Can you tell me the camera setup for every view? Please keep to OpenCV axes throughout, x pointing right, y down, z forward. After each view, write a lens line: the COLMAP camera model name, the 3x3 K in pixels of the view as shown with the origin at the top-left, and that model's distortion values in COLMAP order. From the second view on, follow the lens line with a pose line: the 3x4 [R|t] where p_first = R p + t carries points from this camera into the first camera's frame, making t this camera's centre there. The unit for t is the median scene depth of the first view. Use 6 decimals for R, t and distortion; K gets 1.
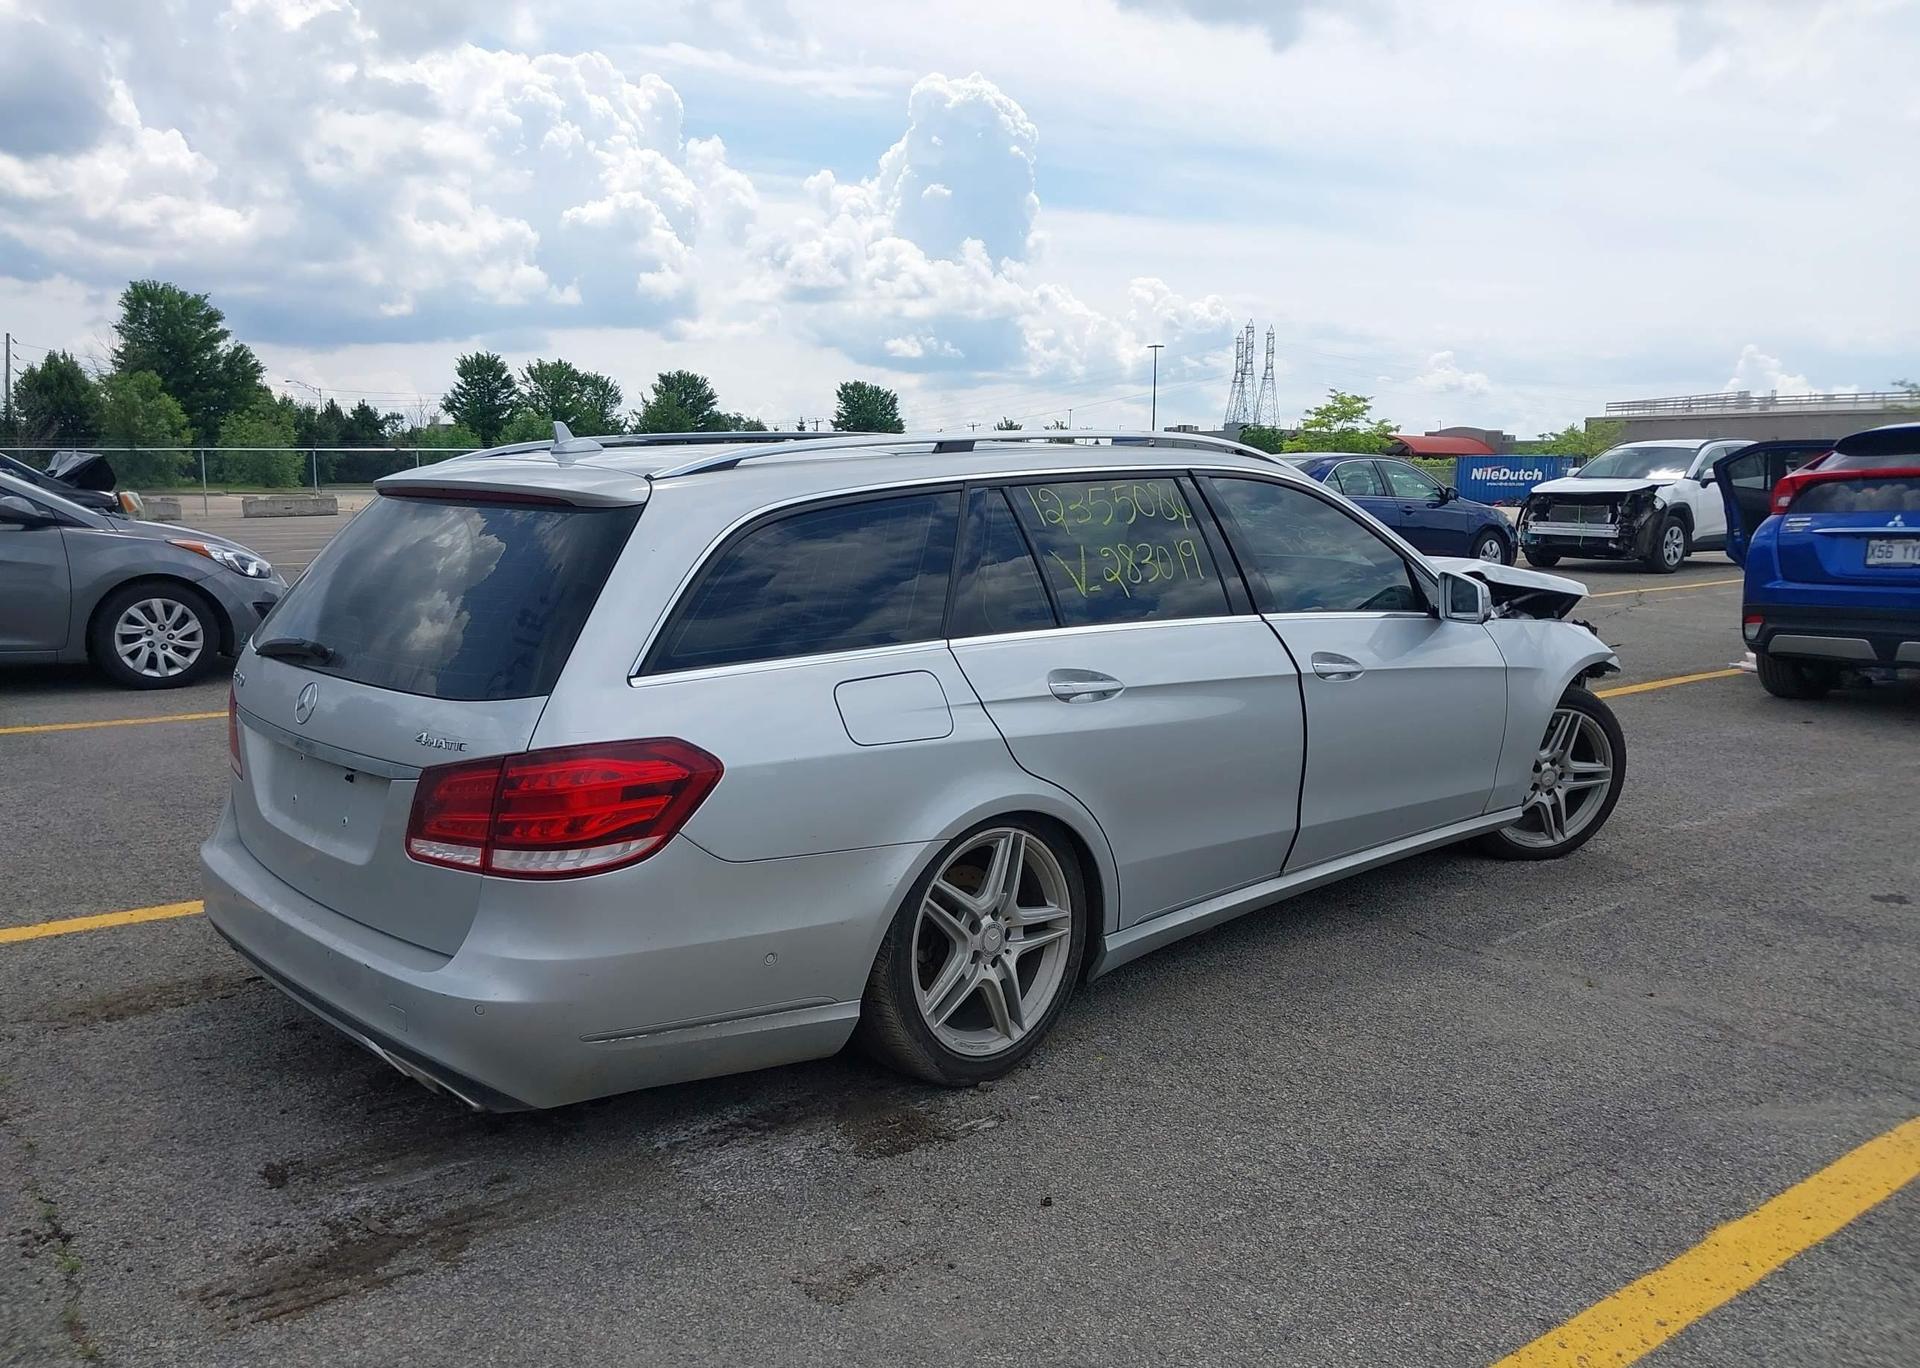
lens RADIAL K [[1505.5, 0, 976.8], [0, 1505.5, 685.1], [0, 0, 1]] dist [0.032641, -0.044258]
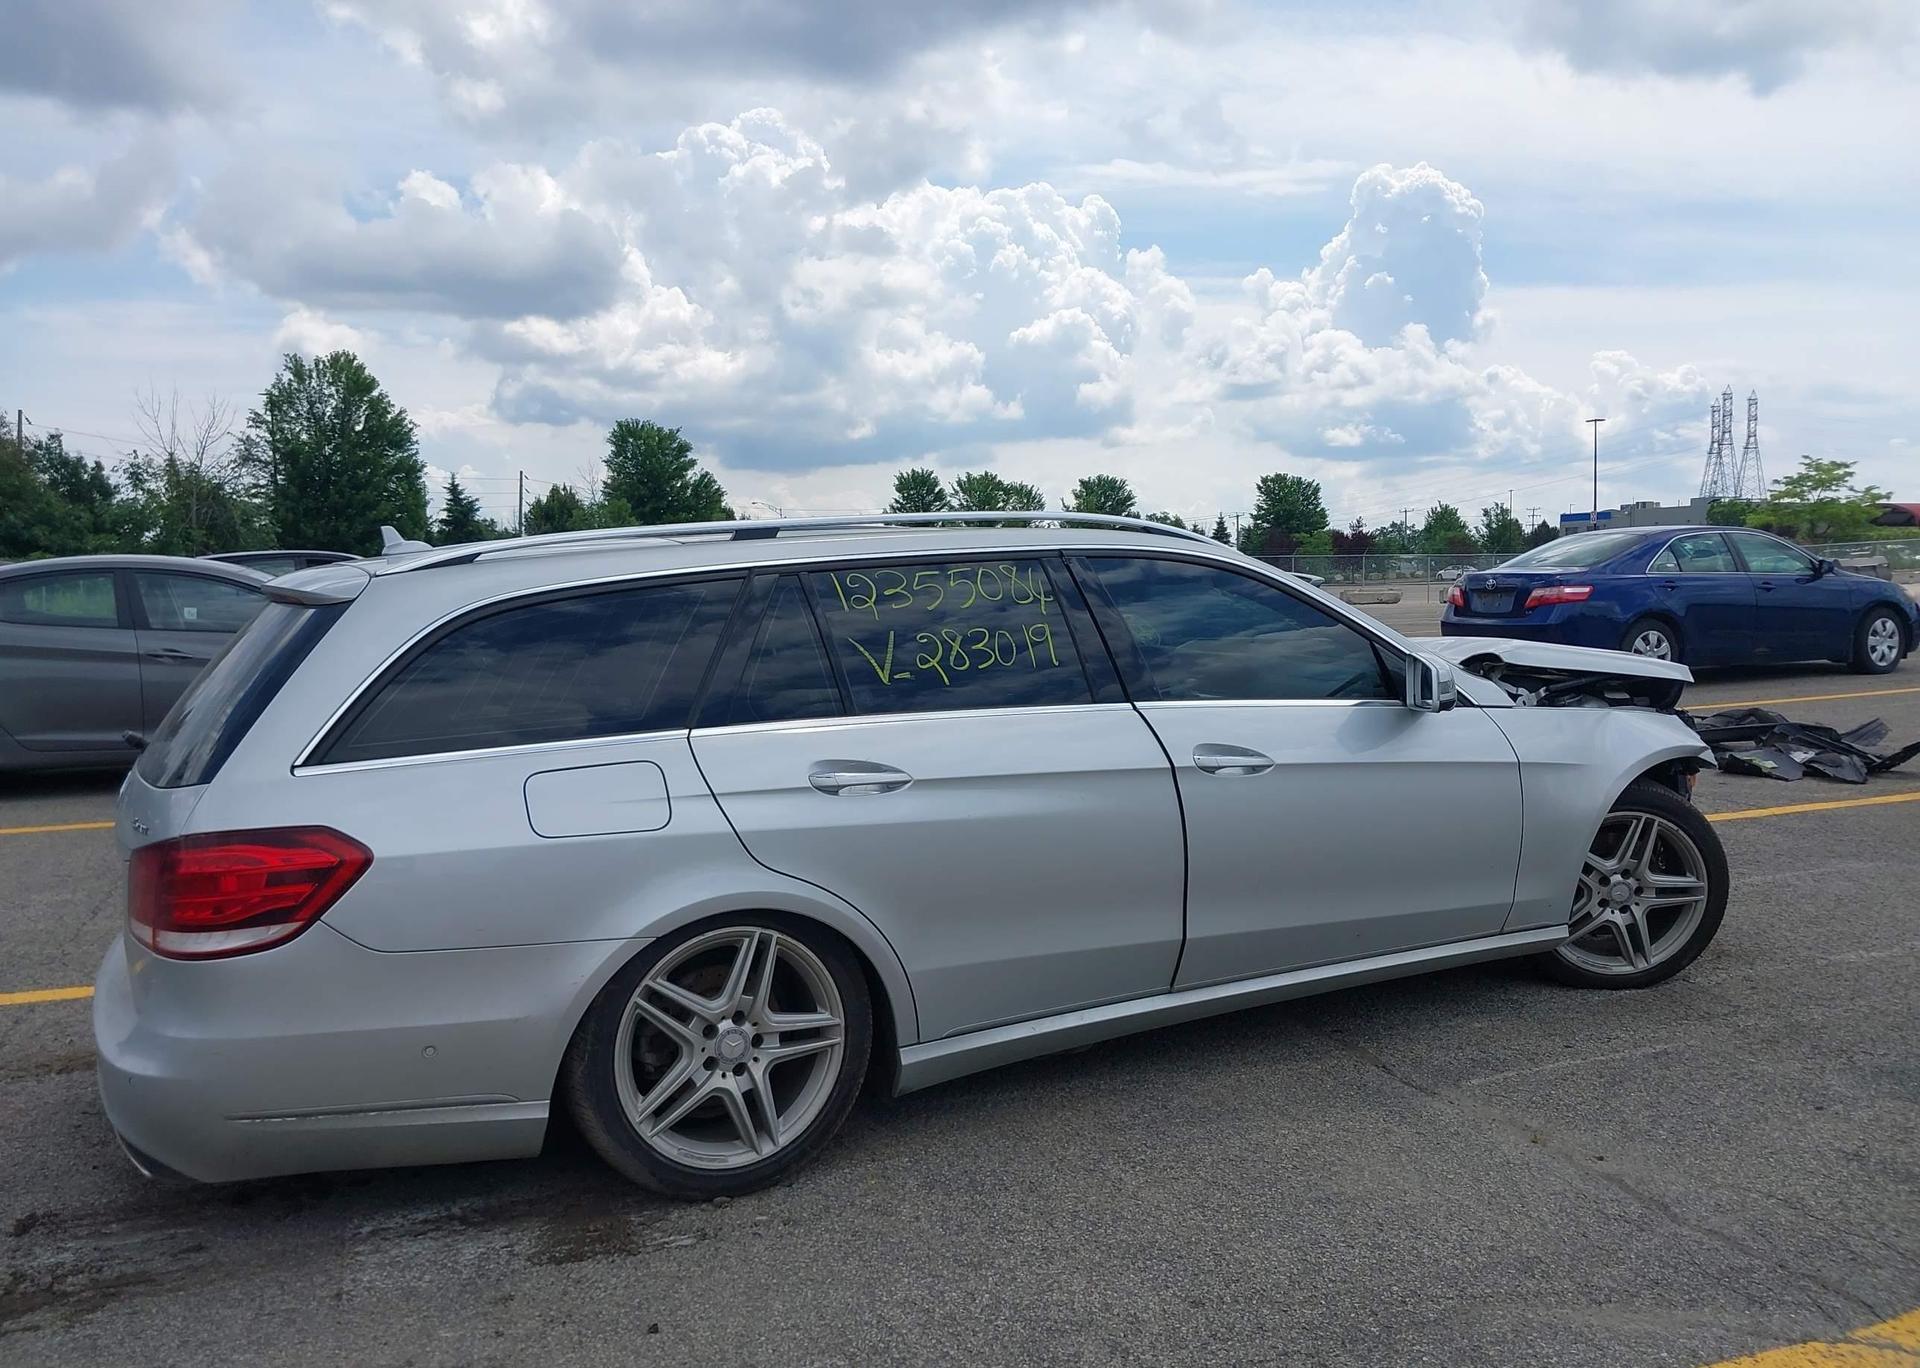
lens RADIAL K [[1505.5, 0, 970.9], [0, 1505.5, 690.6], [0, 0, 1]] dist [0.032641, -0.044258]
pose [[0.958145, -0.010375, -0.286096, 0.344179], [-0.006733, 0.998250, -0.058748, 0.000333], [0.286205, 0.058215, 0.956398, 0.091713]]
